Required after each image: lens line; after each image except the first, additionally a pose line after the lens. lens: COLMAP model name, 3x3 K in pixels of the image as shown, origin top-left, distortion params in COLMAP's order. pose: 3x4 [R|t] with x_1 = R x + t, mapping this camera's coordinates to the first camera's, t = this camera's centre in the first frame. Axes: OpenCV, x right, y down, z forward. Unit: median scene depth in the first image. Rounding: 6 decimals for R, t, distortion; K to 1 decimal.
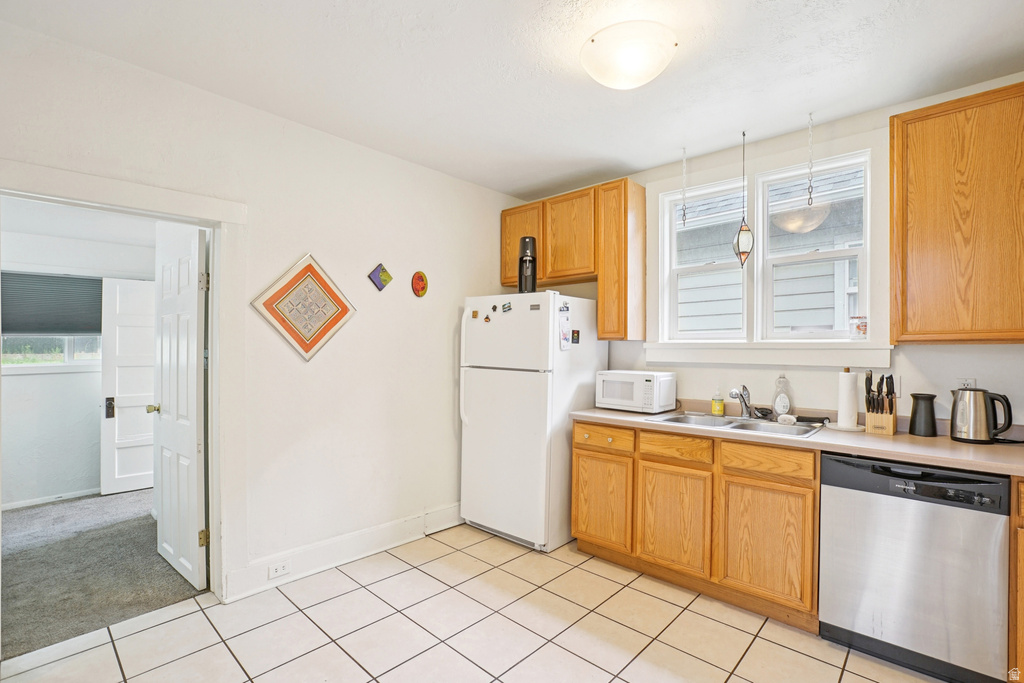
lens RADIAL K [[473.8, 0, 537.9], [0, 473.8, 350.7], [0, 0, 1]] dist [-0.039504, 0.006130]
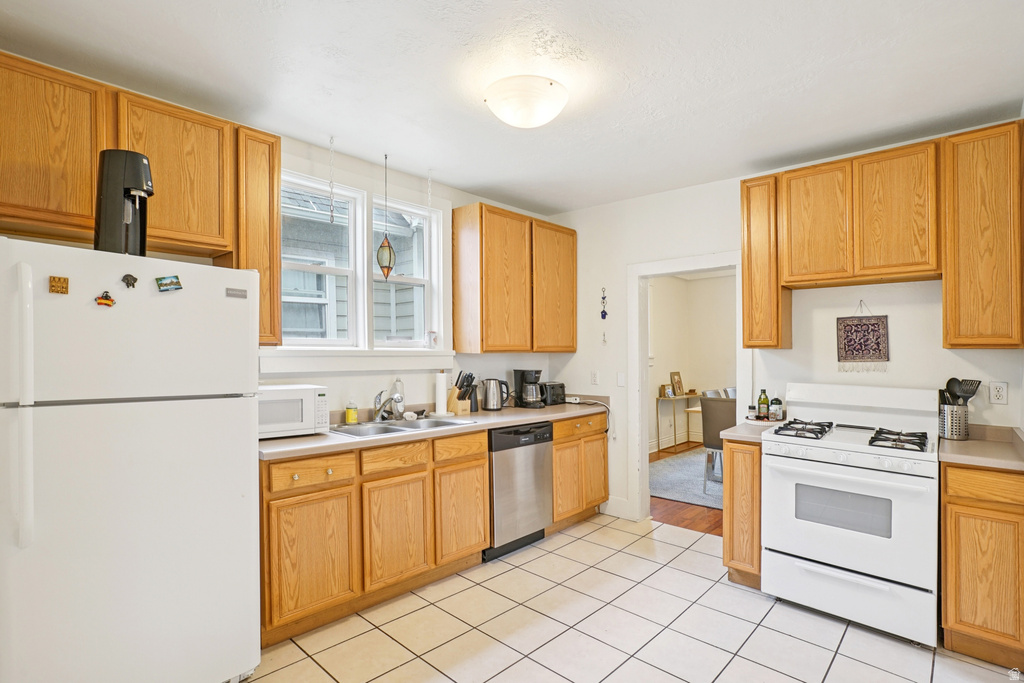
lens RADIAL K [[489.6, 0, 497.5], [0, 489.6, 346.3], [0, 0, 1]] dist [-0.057748, 0.016217]
pose [[0.059958, 0.006148, 0.998182, -0.701691], [-0.001141, 0.999981, -0.006090, -0.021261], [-0.998200, -0.000773, 0.059964, 0.718045]]
